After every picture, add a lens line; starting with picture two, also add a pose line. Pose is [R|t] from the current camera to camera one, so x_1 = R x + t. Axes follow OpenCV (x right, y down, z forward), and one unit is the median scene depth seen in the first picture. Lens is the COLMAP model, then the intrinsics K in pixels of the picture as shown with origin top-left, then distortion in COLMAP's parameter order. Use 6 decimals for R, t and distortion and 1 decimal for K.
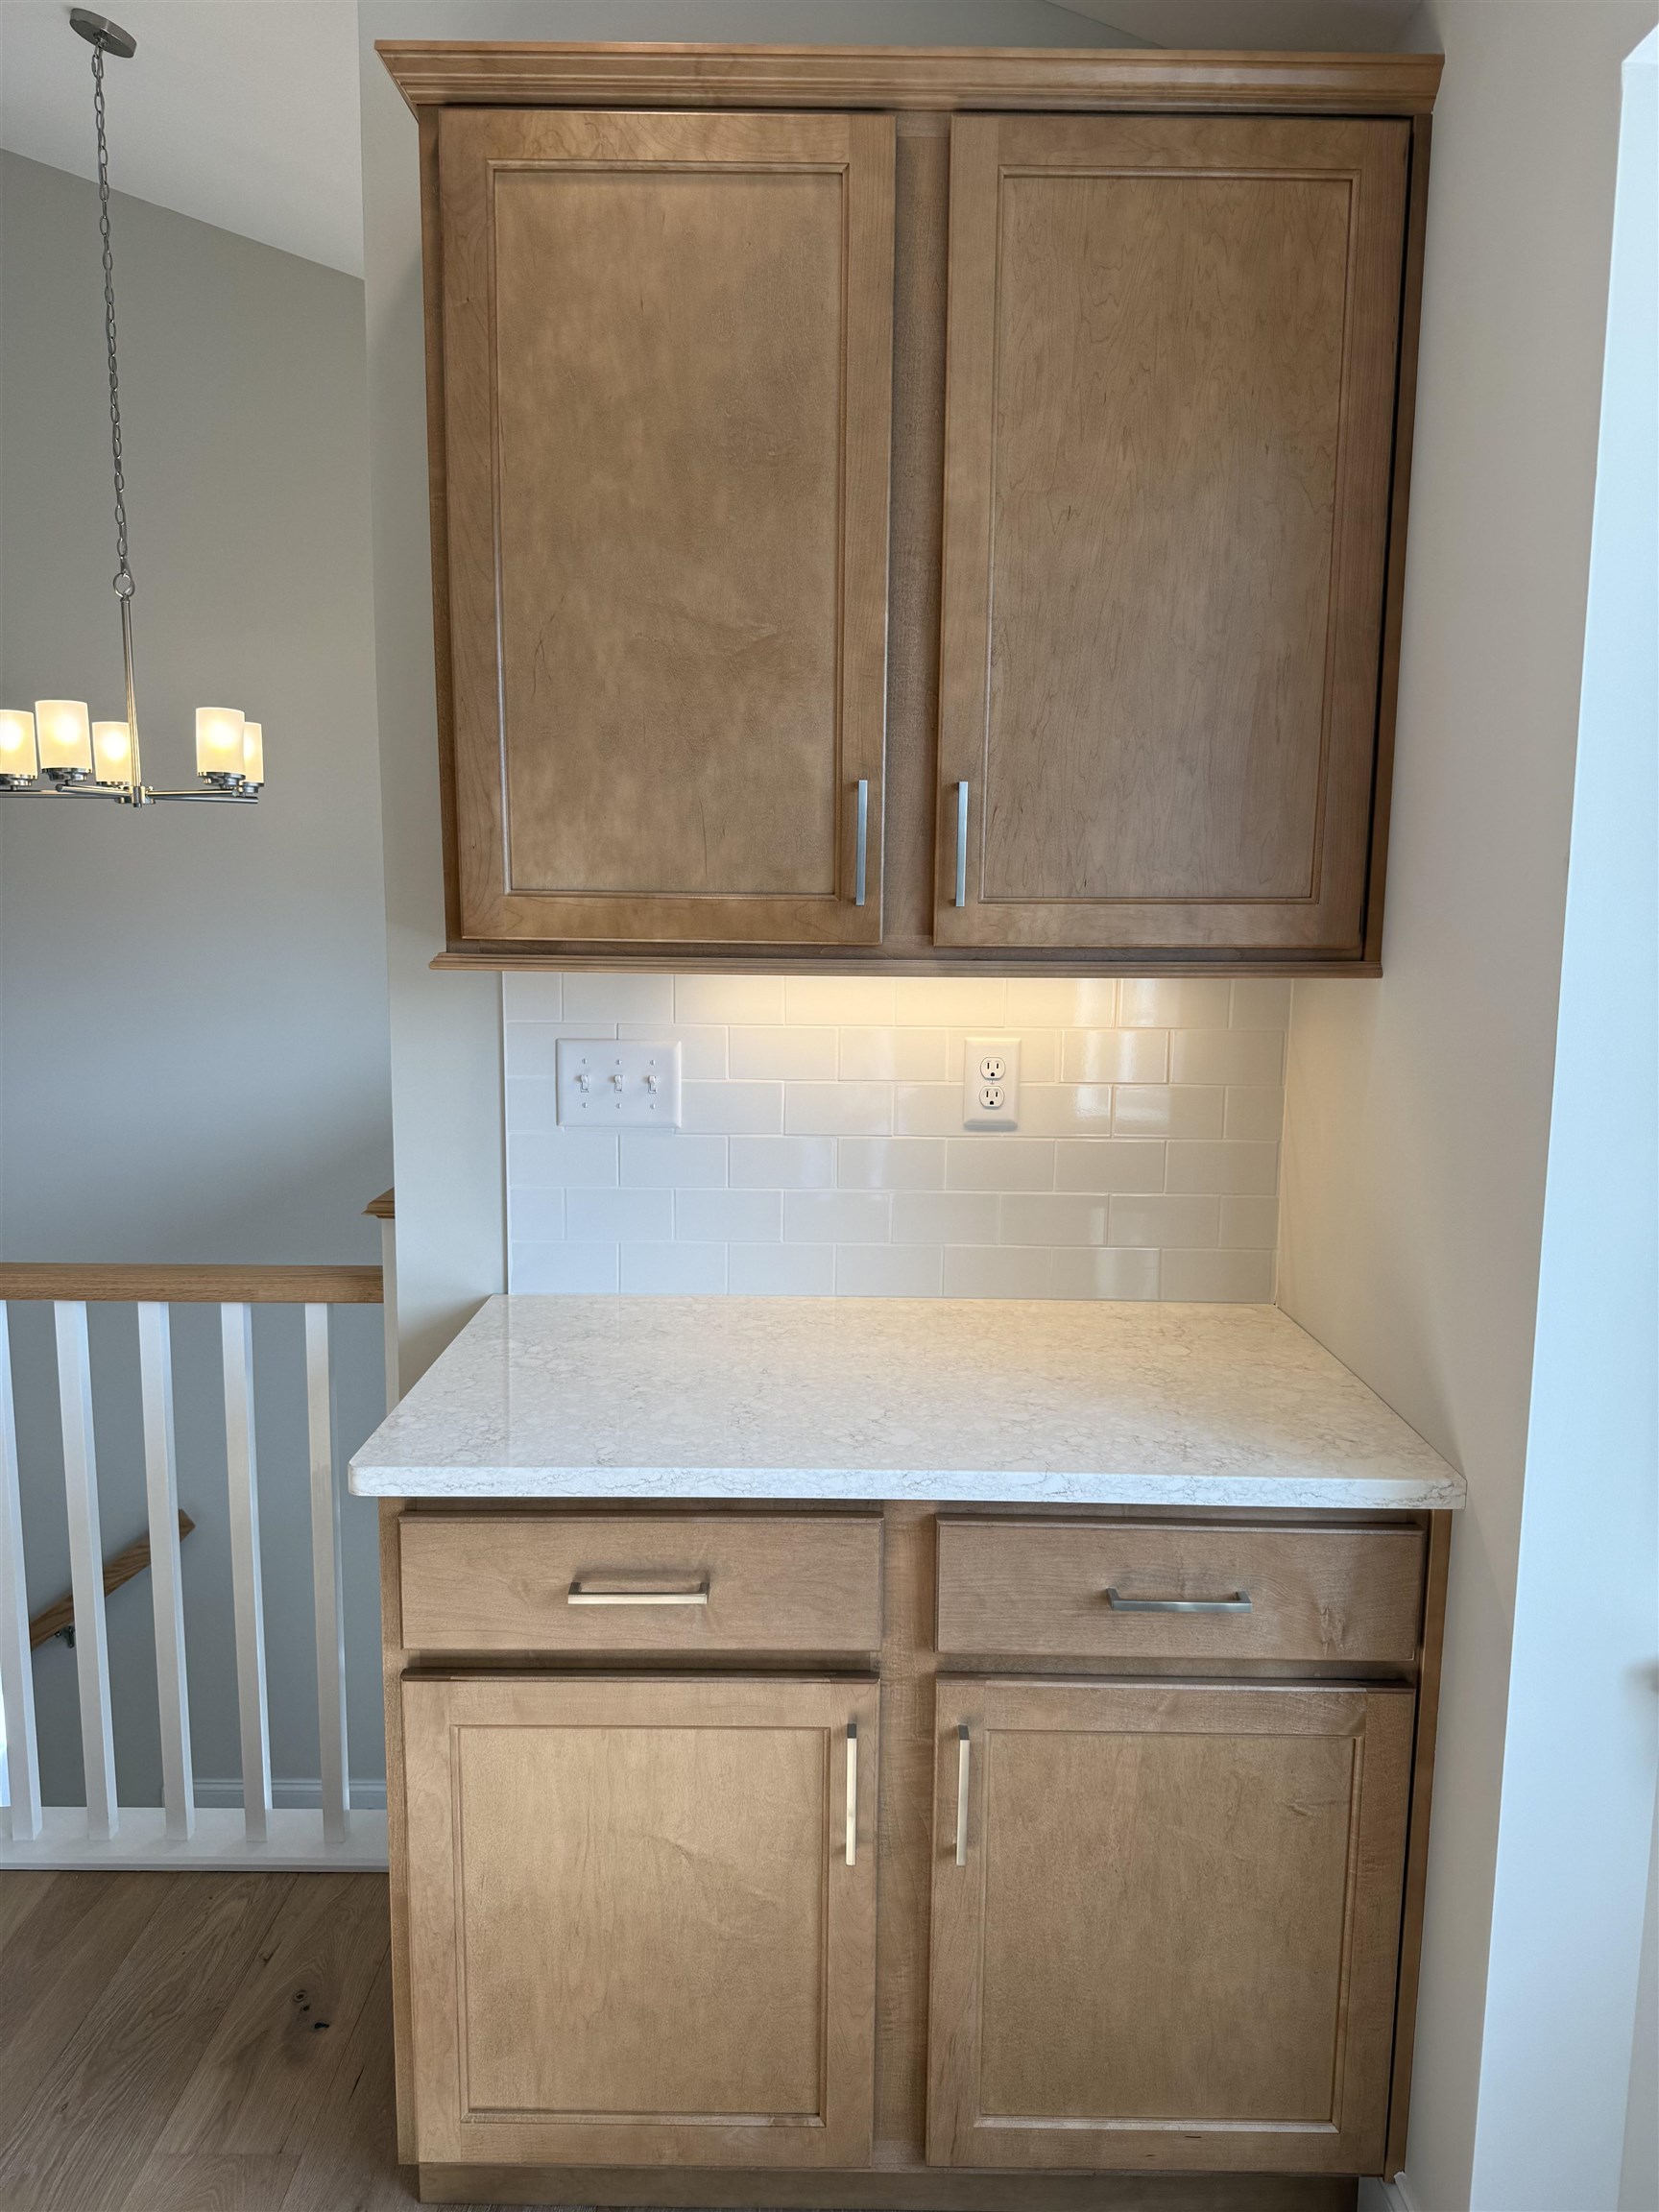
lens RADIAL K [[1550.4, 0, 829.5], [0, 1550.4, 1106.0], [0, 0, 1]] dist [0.018391, -0.002543]
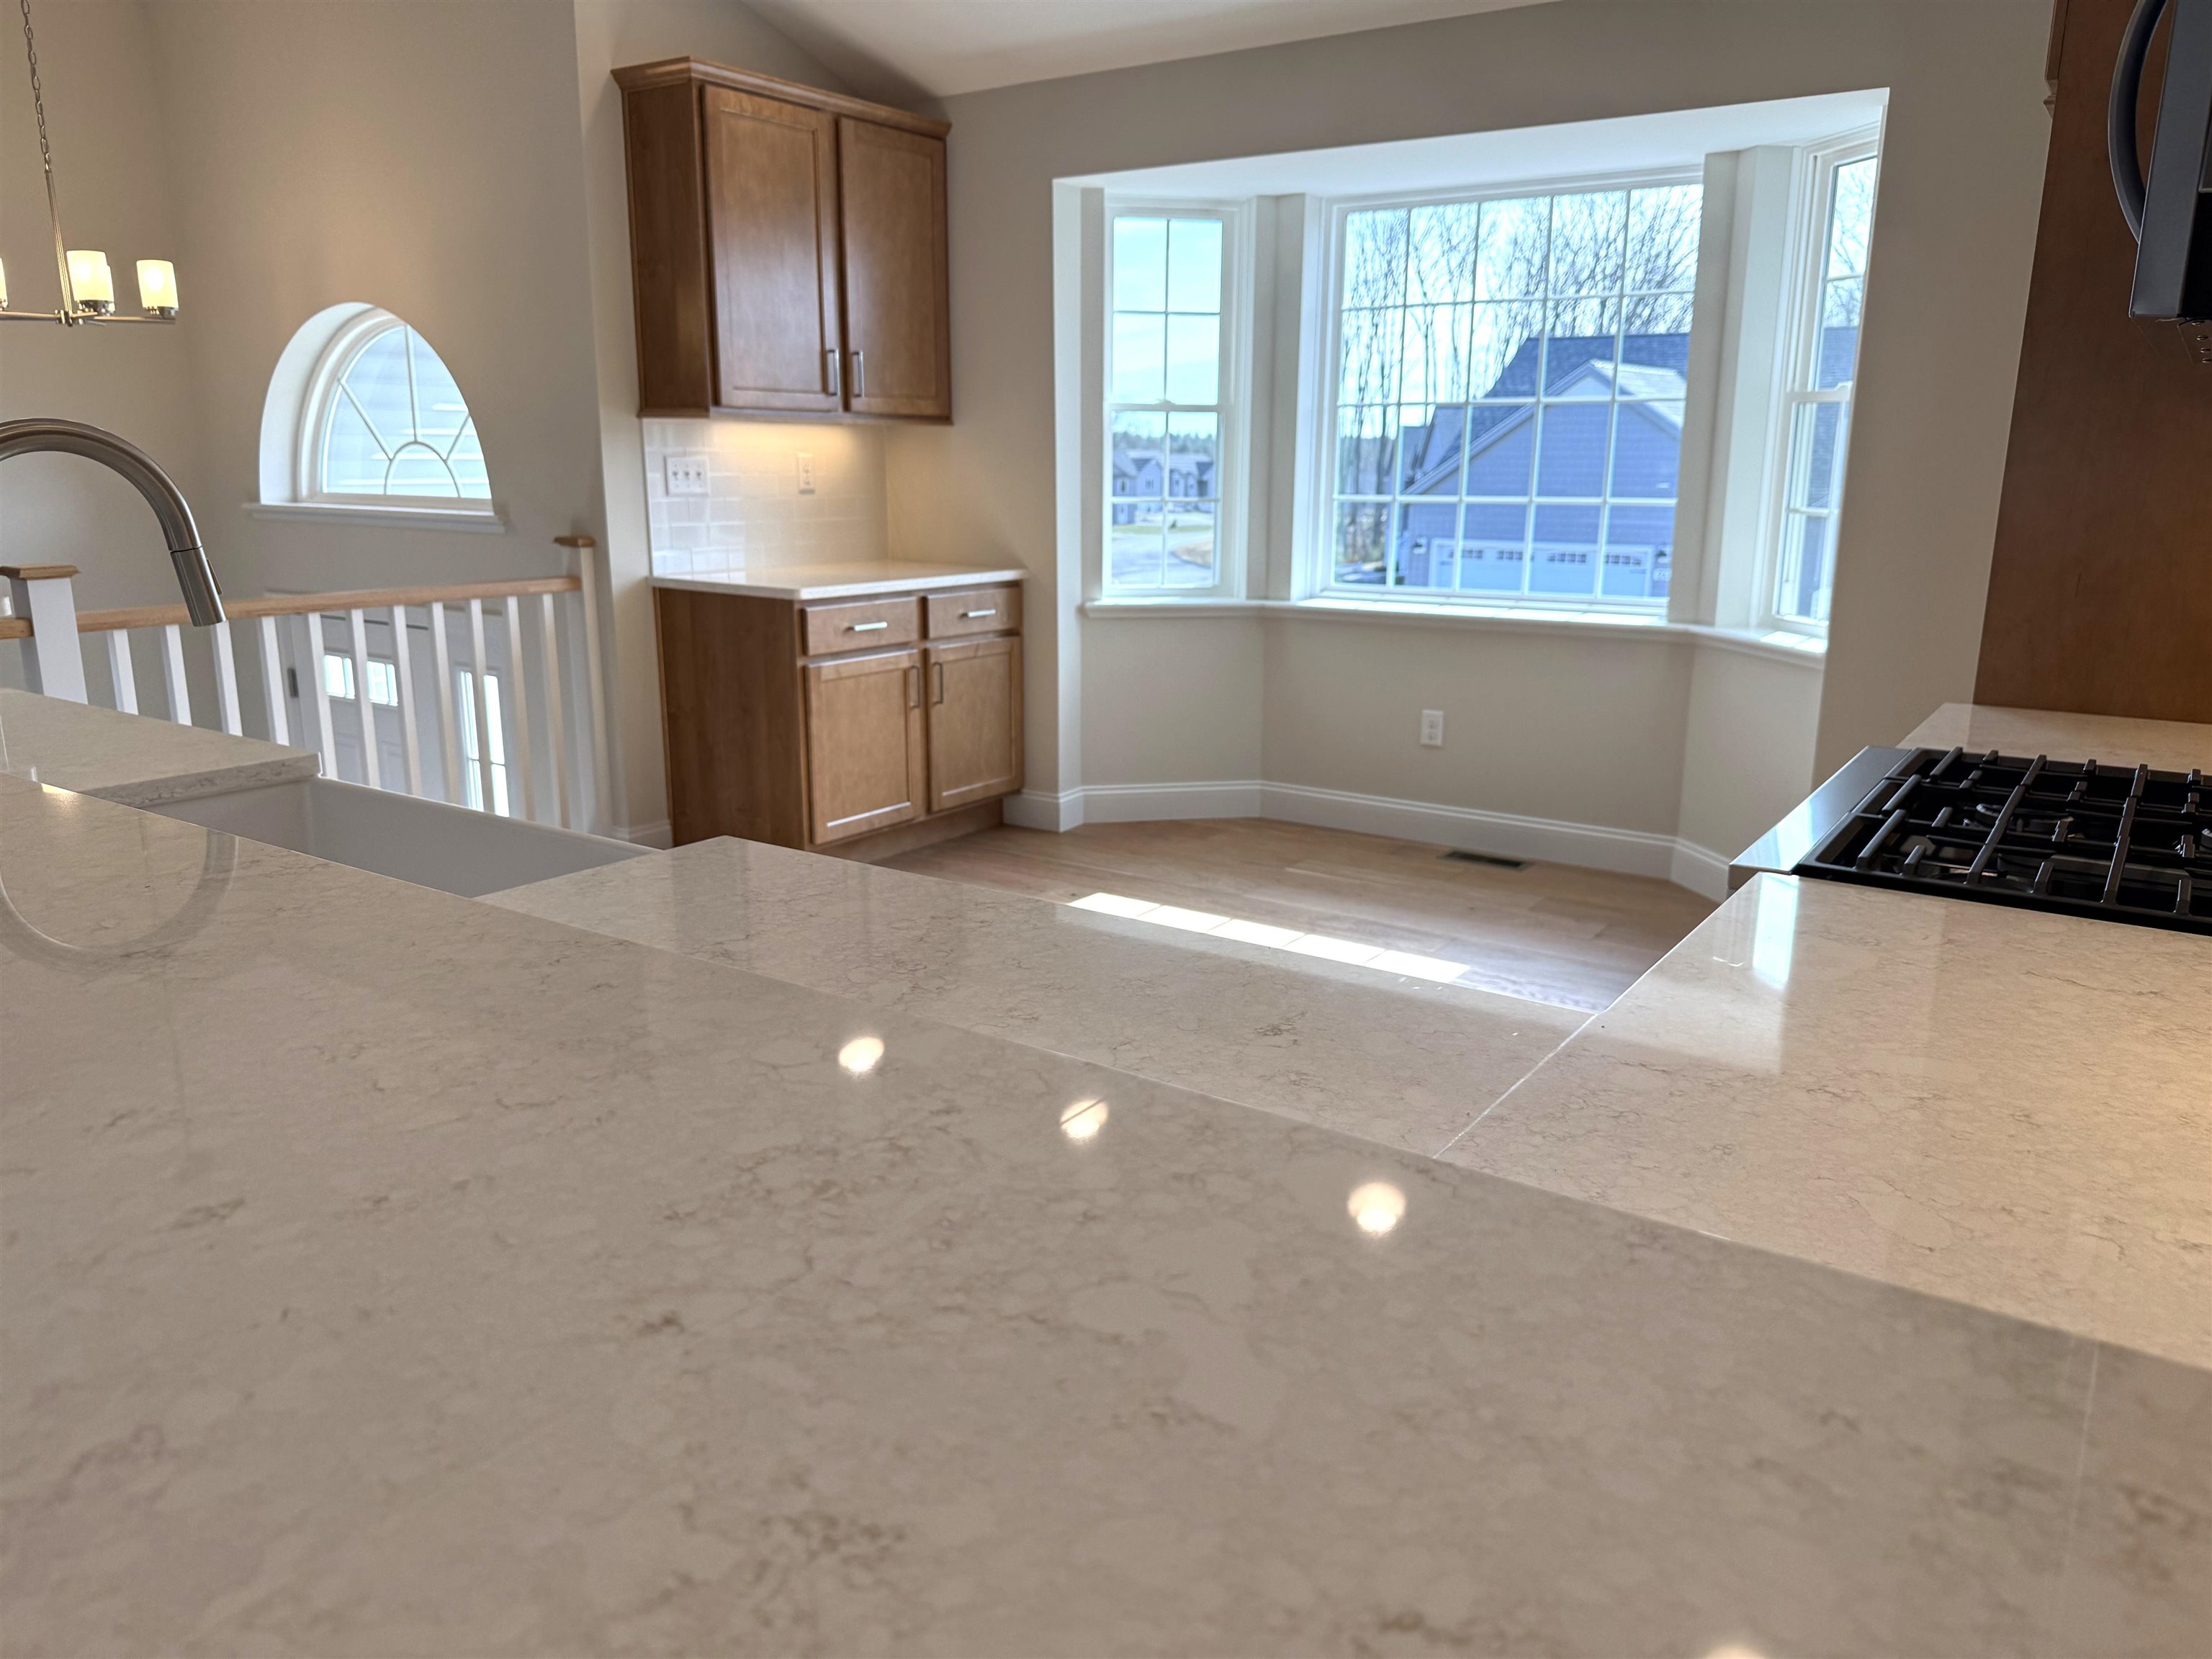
lens RADIAL K [[1550.4, 0, 1106.0], [0, 1550.4, 829.5], [0, 0, 1]] dist [0.018391, -0.002543]
pose [[0.563741, -0.210243, 0.798746, -2.205194], [0.121933, 0.977649, 0.171275, 0.222947], [-0.816902, 0.000839, 0.576776, -1.056077]]
